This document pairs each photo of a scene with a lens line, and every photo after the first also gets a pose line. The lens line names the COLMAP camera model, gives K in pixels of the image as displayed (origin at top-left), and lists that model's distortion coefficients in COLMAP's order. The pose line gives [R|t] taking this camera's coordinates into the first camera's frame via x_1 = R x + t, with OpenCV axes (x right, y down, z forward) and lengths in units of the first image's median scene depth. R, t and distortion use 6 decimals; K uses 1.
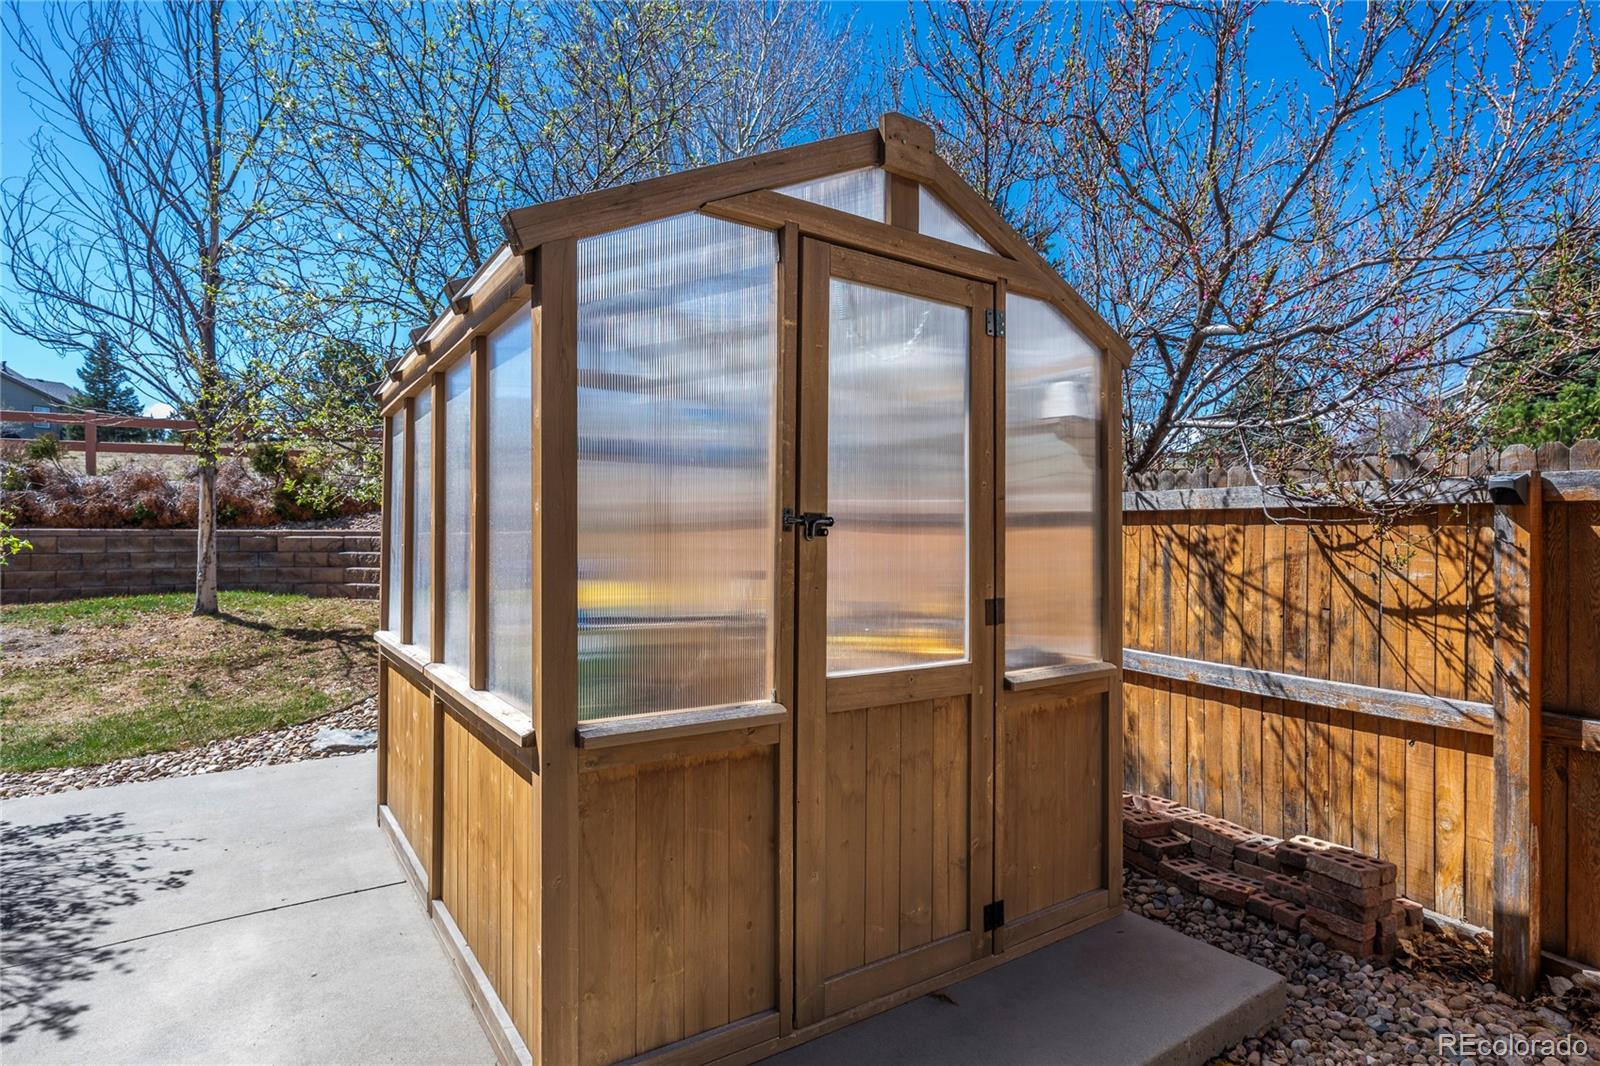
lens RADIAL K [[834.0, 0, 800.0], [0, 834.0, 533.0], [0, 0, 1]] dist [0.004768, 0.000875]
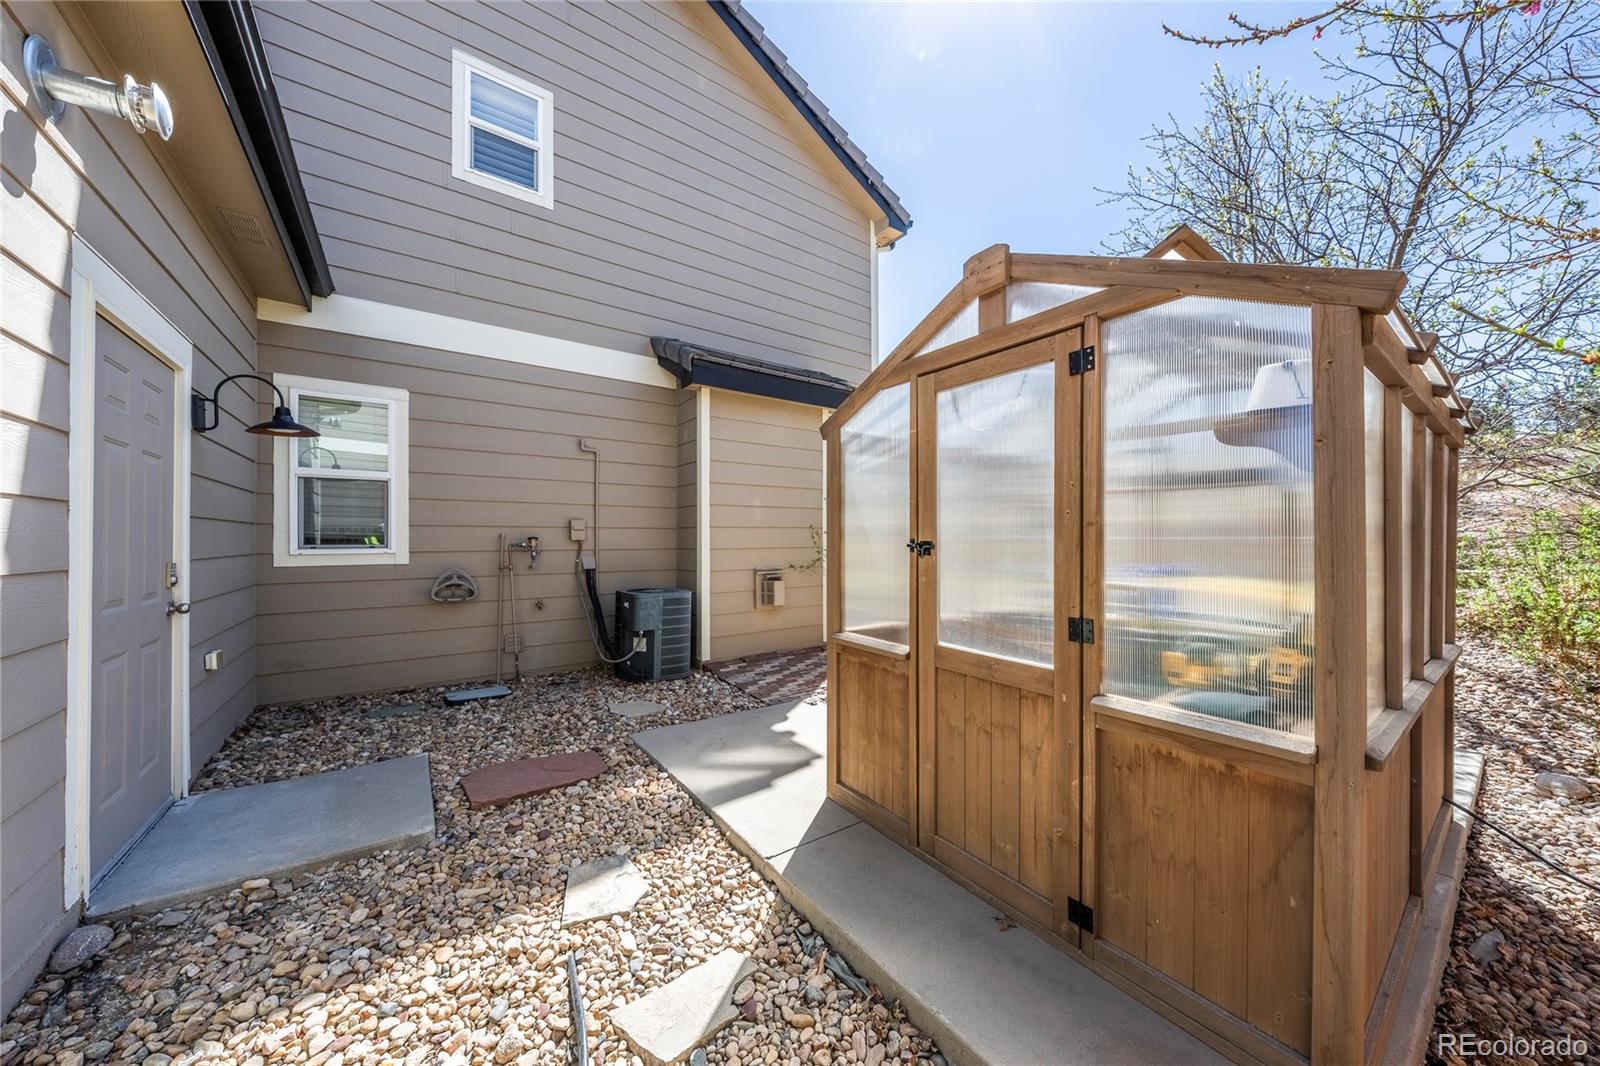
lens RADIAL K [[532.2, 0, 800.0], [0, 532.2, 533.0], [0, 0, 1]] dist [-0.001629, -0.000041]
pose [[0.027978, -0.012918, -0.999525, 0.968902], [0.001070, 0.999916, -0.012893, -0.024065], [0.999608, -0.000709, 0.027989, 0.663701]]
